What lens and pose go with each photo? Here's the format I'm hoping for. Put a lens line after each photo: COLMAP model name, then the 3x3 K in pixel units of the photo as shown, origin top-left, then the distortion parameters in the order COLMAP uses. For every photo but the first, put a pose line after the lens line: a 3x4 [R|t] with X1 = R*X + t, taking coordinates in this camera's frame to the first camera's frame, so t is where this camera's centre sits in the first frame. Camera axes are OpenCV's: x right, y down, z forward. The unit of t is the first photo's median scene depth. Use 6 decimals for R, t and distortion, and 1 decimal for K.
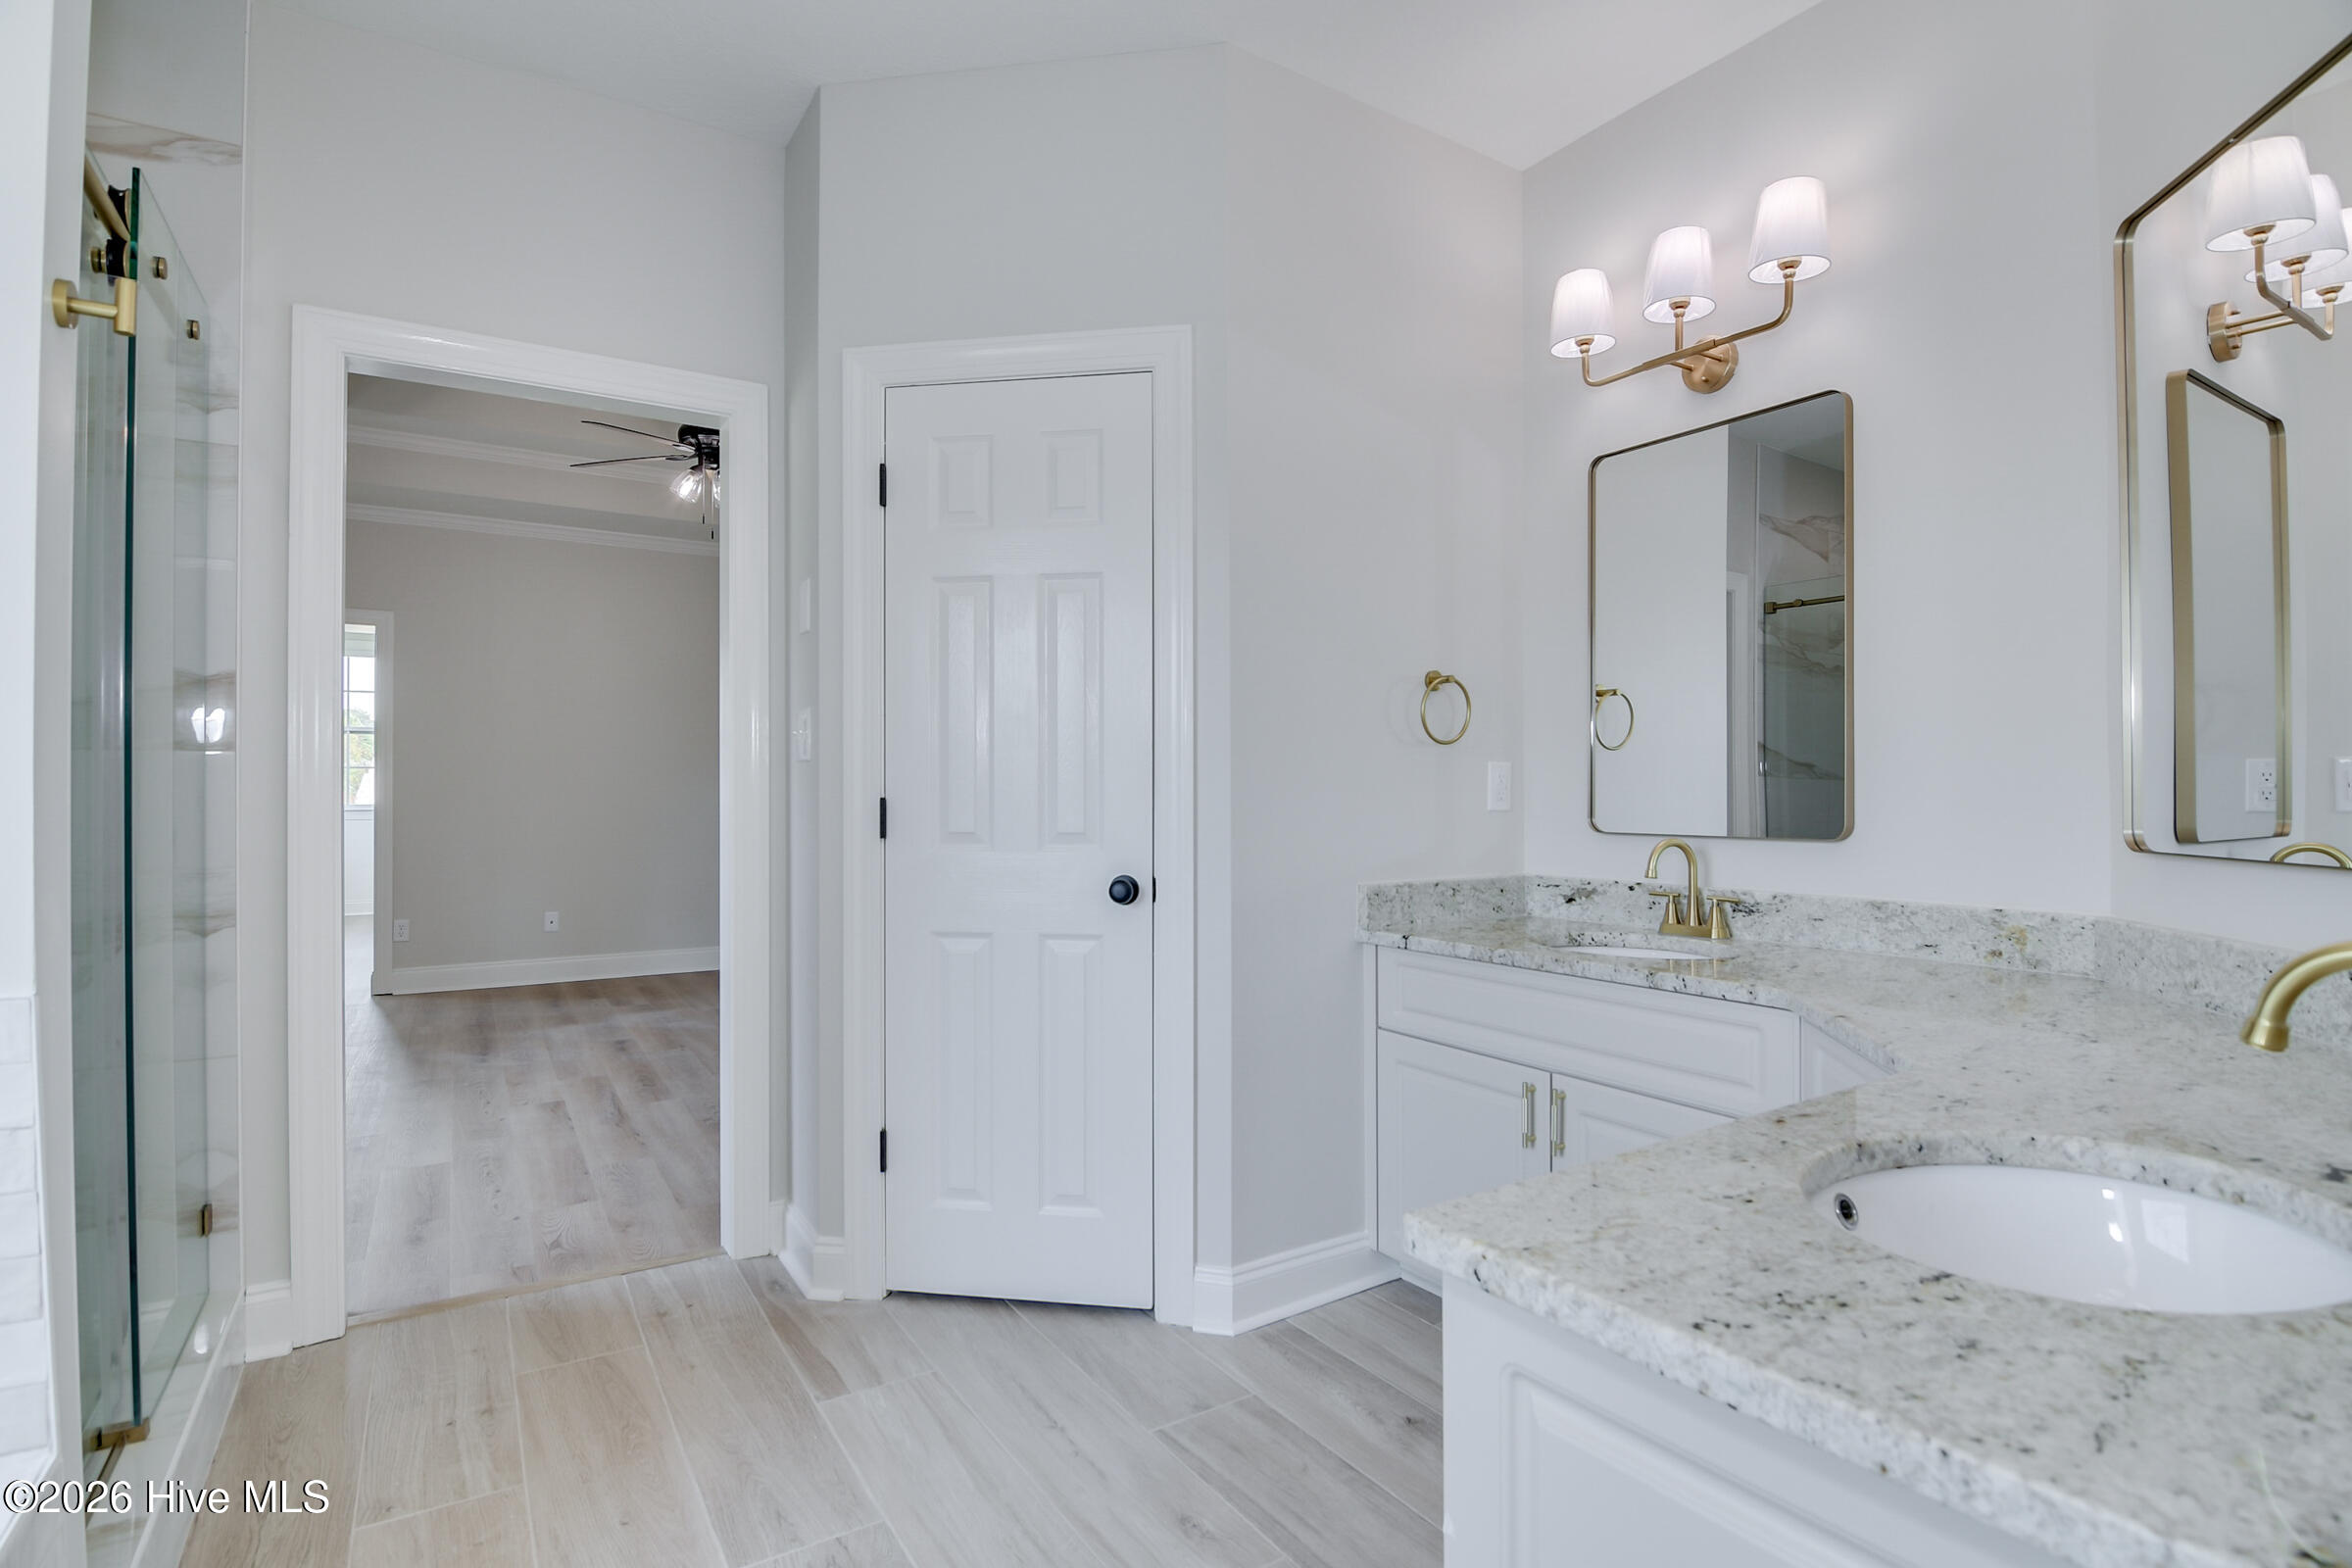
lens RADIAL K [[1140.5, 0, 1173.3], [0, 1140.5, 788.0], [0, 0, 1]] dist [-0.008910, -0.009336]
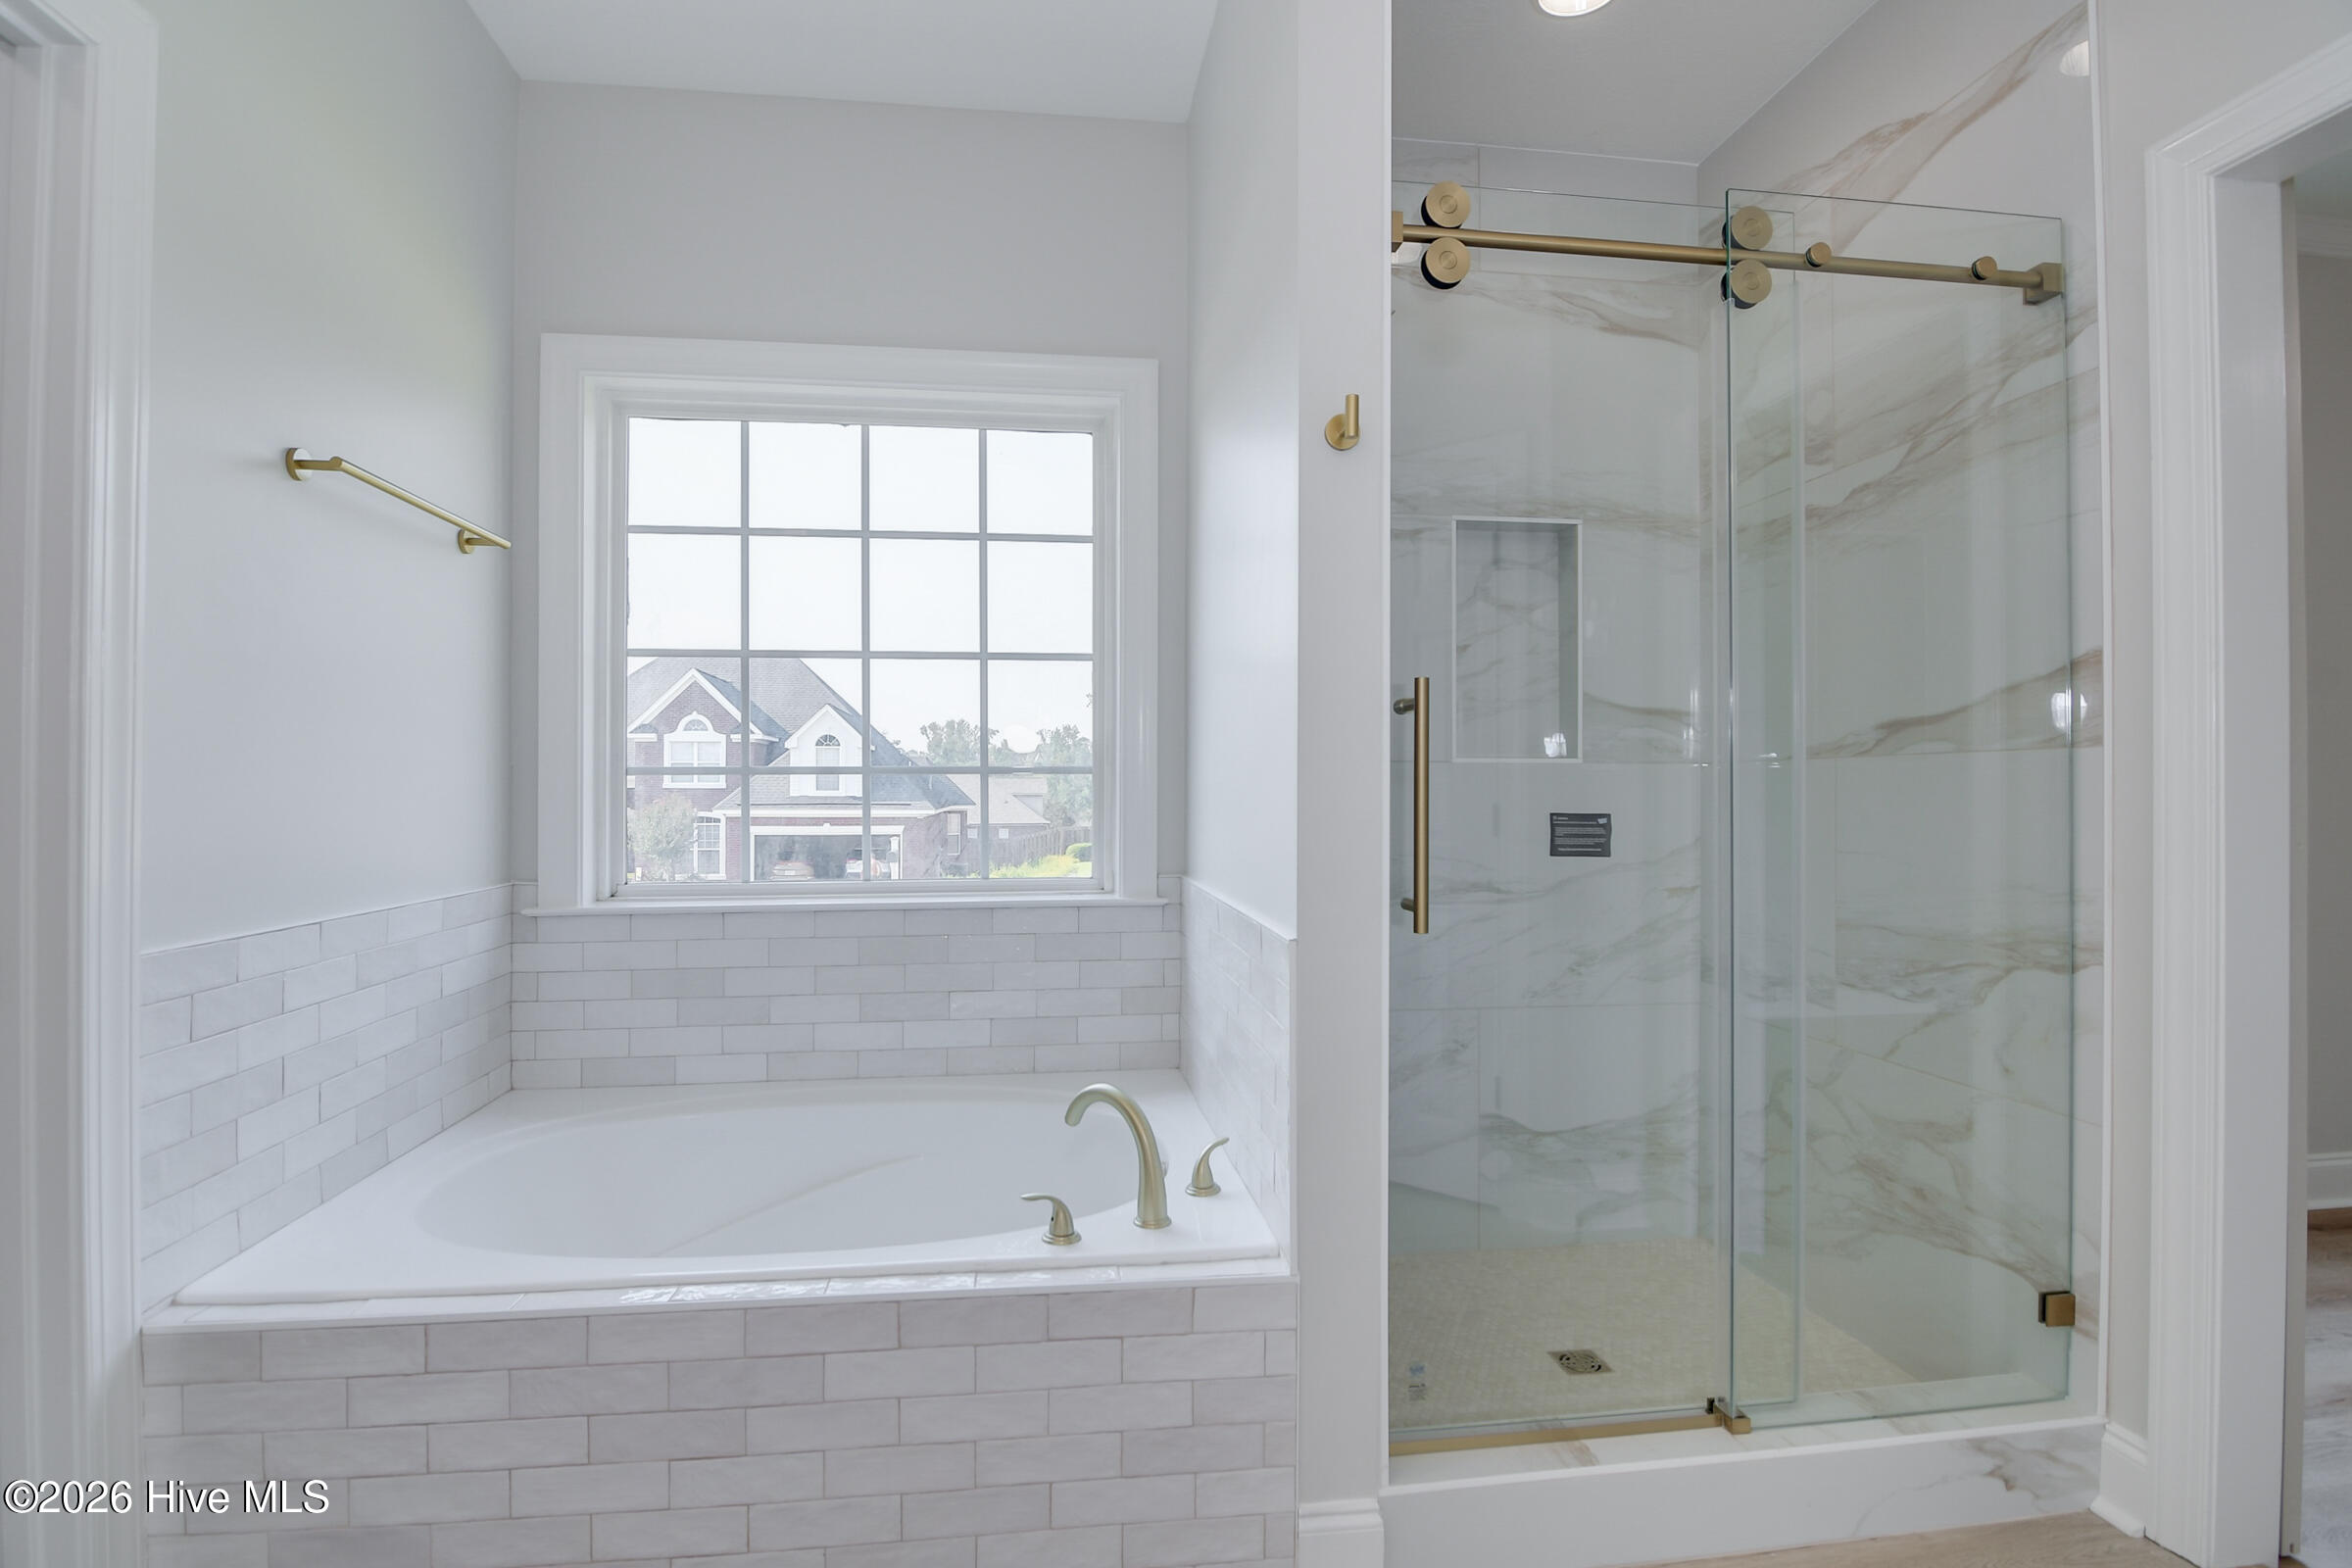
lens RADIAL K [[1140.5, 0, 1175.4], [0, 1140.5, 791.7], [0, 0, 1]] dist [-0.008910, -0.009336]
pose [[-0.427866, 0.000766, -0.903842, 0.178363], [0.003608, 0.999993, -0.000860, -0.002972], [0.903835, -0.003628, -0.427866, 0.754291]]
